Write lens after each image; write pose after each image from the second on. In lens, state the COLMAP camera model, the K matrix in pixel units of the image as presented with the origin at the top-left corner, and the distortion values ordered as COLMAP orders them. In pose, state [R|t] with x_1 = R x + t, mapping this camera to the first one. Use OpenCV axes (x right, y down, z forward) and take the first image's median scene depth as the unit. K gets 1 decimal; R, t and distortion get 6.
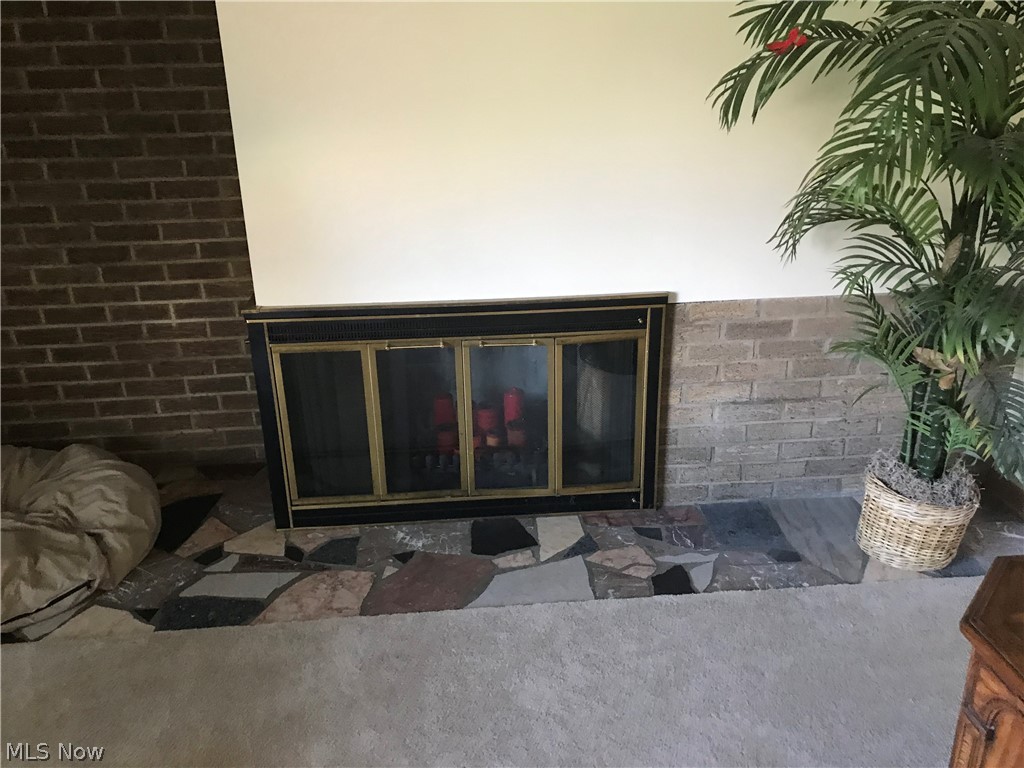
lens RADIAL K [[833.5, 0, 507.5], [0, 833.5, 386.7], [0, 0, 1]] dist [0.012353, -0.003699]
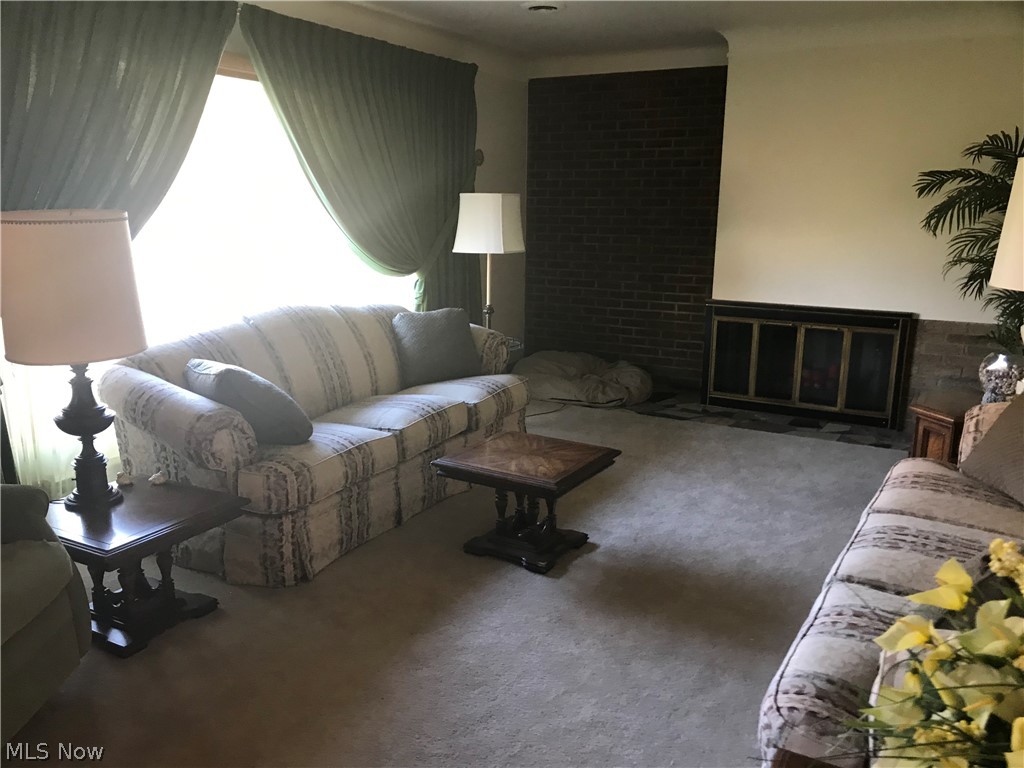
lens RADIAL K [[833.5, 0, 507.5], [0, 833.5, 386.7], [0, 0, 1]] dist [0.012353, -0.003699]
pose [[0.824345, 0.149637, -0.545952, 0.492977], [-0.226084, 0.971203, -0.075177, 0.412207], [0.518981, 0.185403, 0.834437, -1.089623]]
